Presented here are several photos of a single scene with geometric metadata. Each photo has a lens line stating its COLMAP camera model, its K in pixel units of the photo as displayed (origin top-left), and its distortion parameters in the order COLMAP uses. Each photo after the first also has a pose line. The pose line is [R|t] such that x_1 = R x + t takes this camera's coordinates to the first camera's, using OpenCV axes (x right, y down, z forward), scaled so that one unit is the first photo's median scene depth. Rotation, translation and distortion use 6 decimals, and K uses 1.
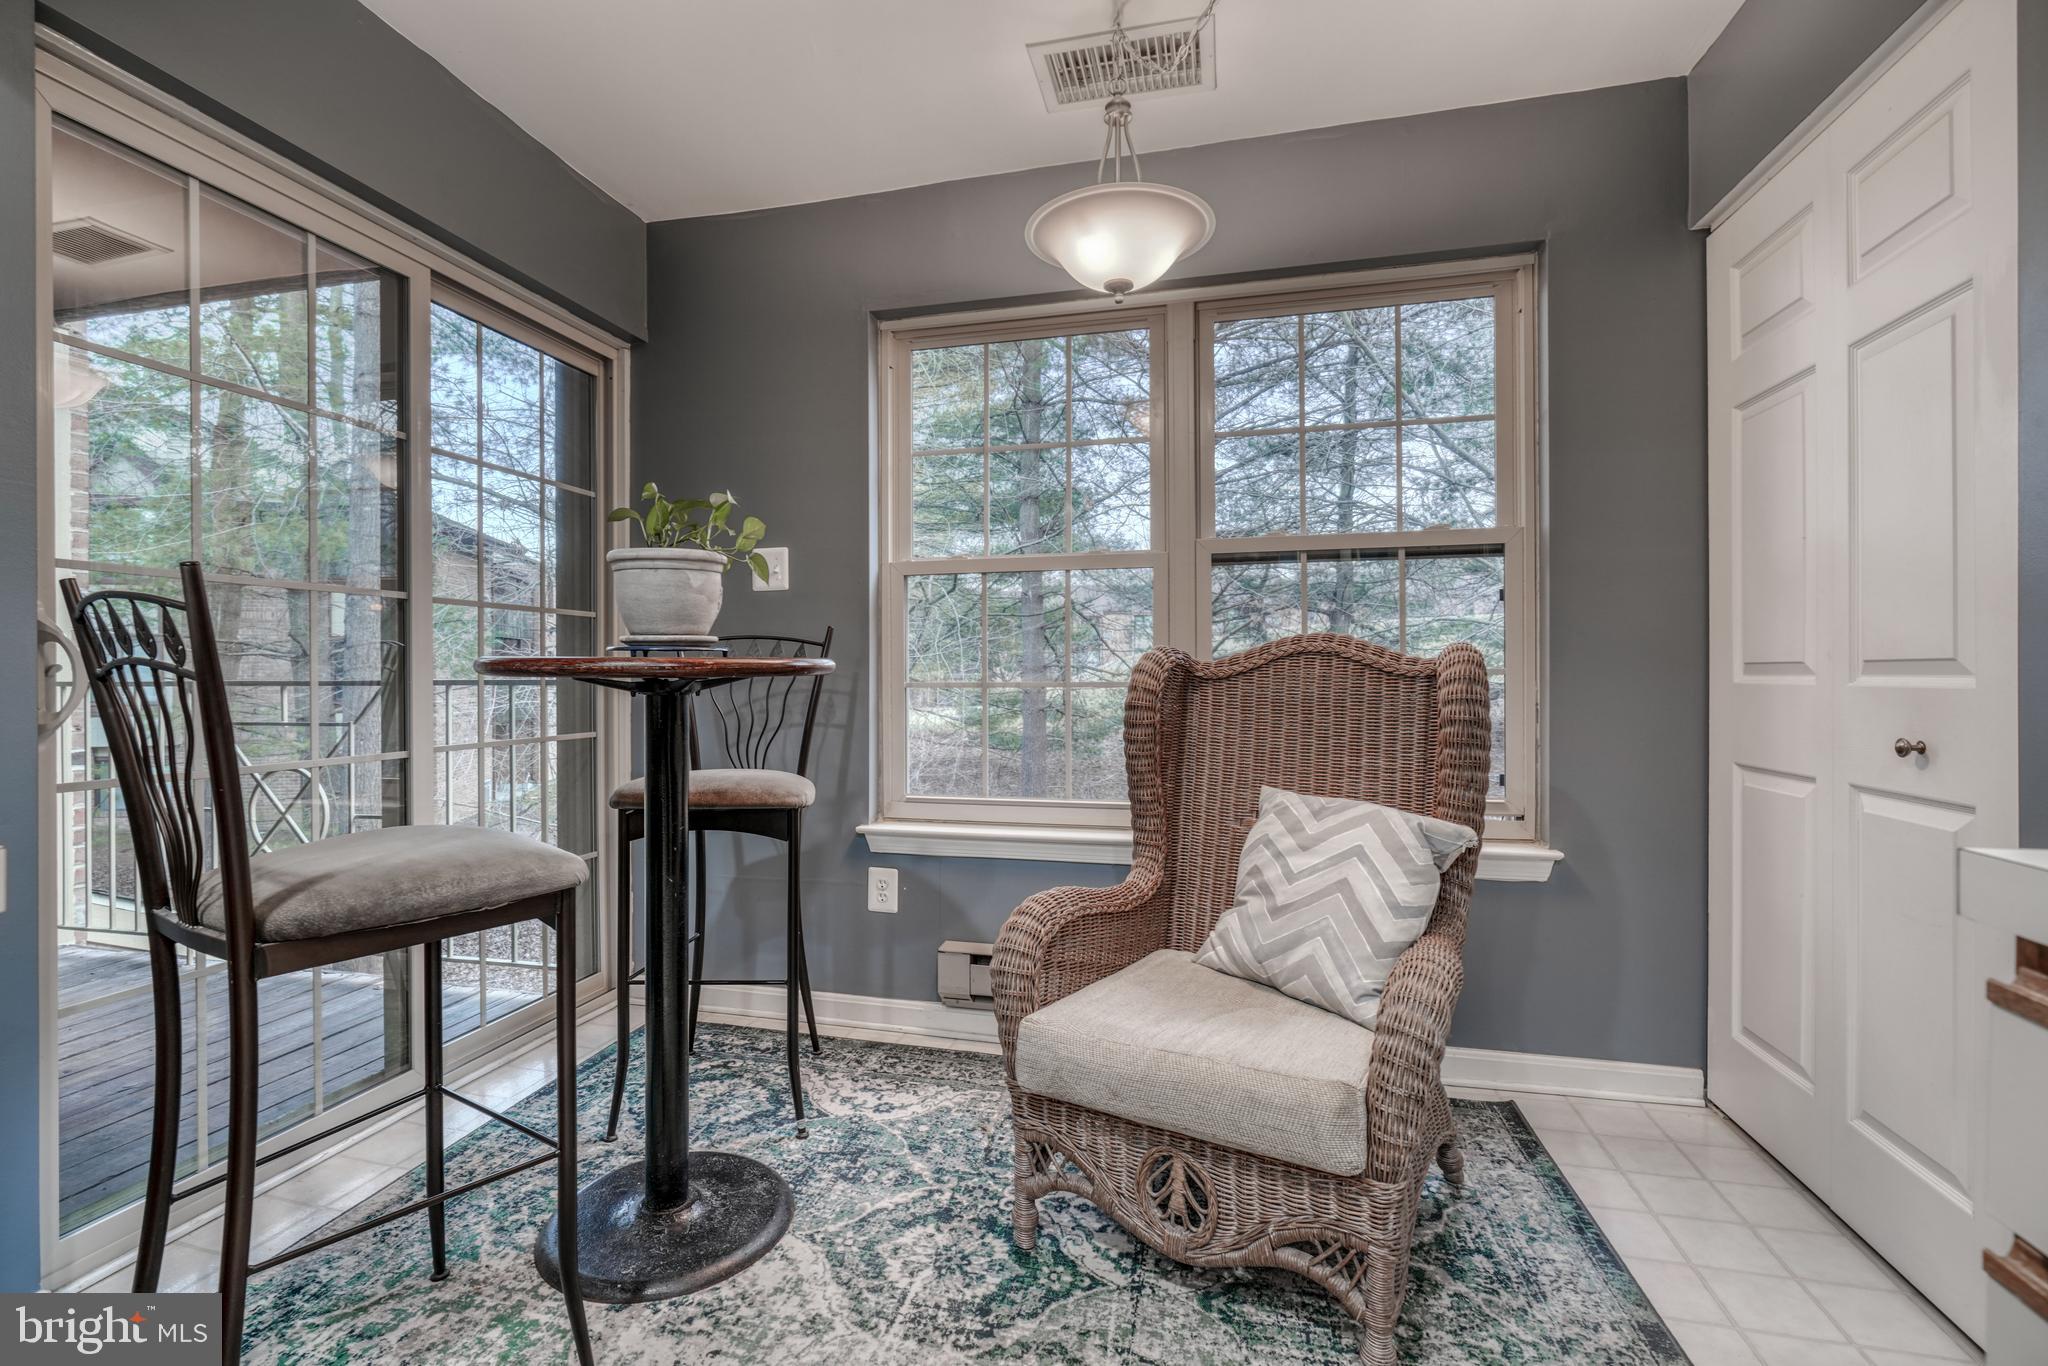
lens RADIAL K [[924.0, 0, 1013.0], [0, 924.0, 681.4], [0, 0, 1]] dist [-0.008716, 0.002116]
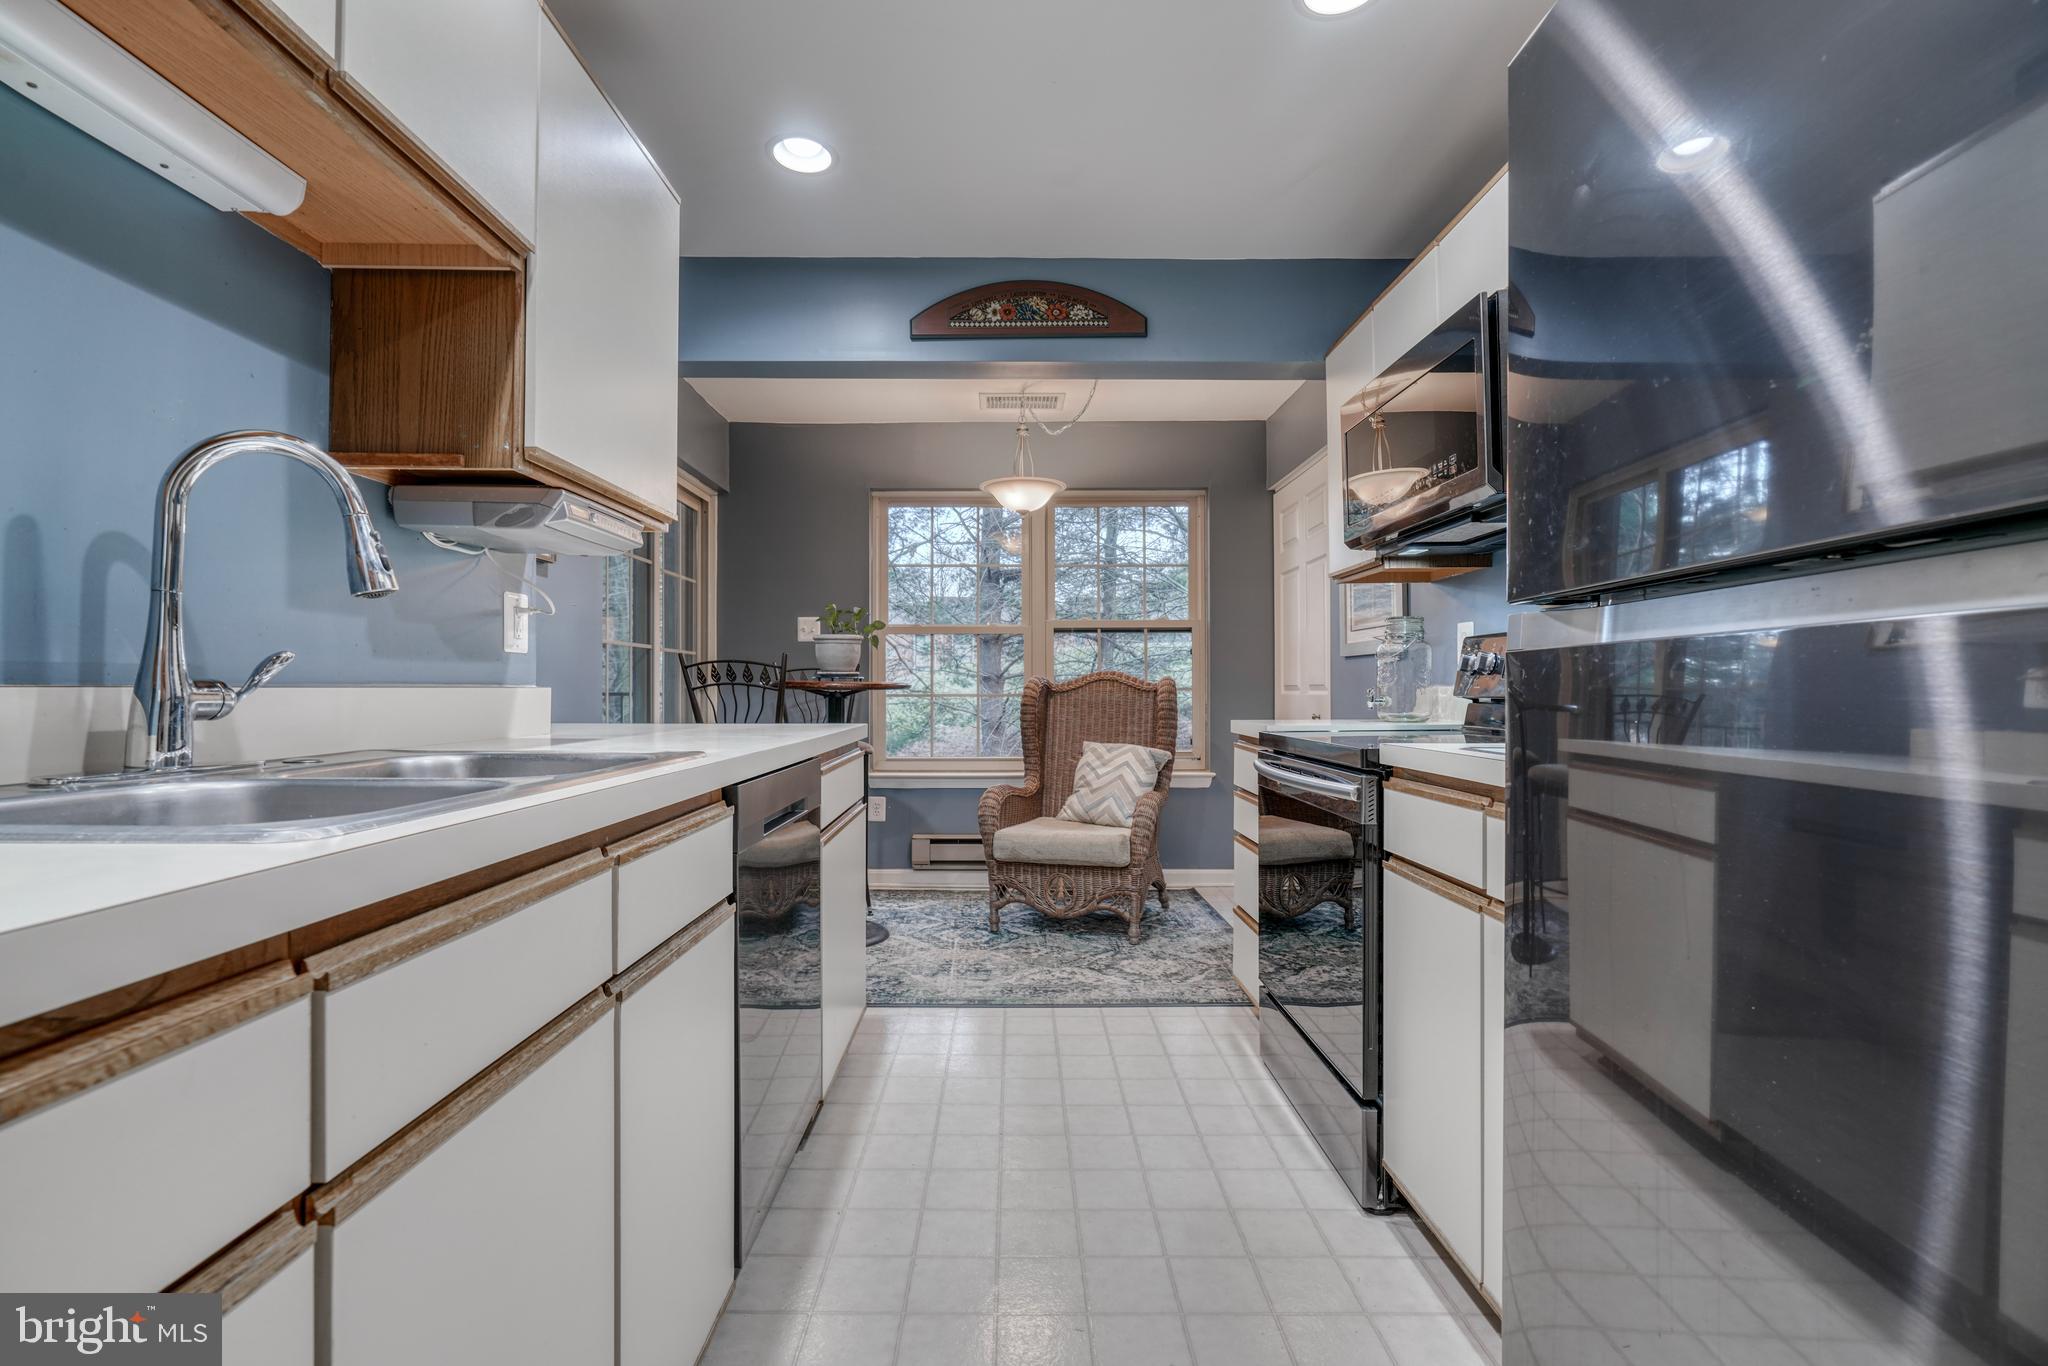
lens RADIAL K [[924.0, 0, 1013.0], [0, 924.0, 681.4], [0, 0, 1]] dist [-0.008716, 0.002116]
pose [[0.970750, 0.005508, 0.240028, -0.450234], [-0.000795, 0.999805, -0.019728, 0.017992], [-0.240089, 0.018960, 0.970566, -1.162485]]
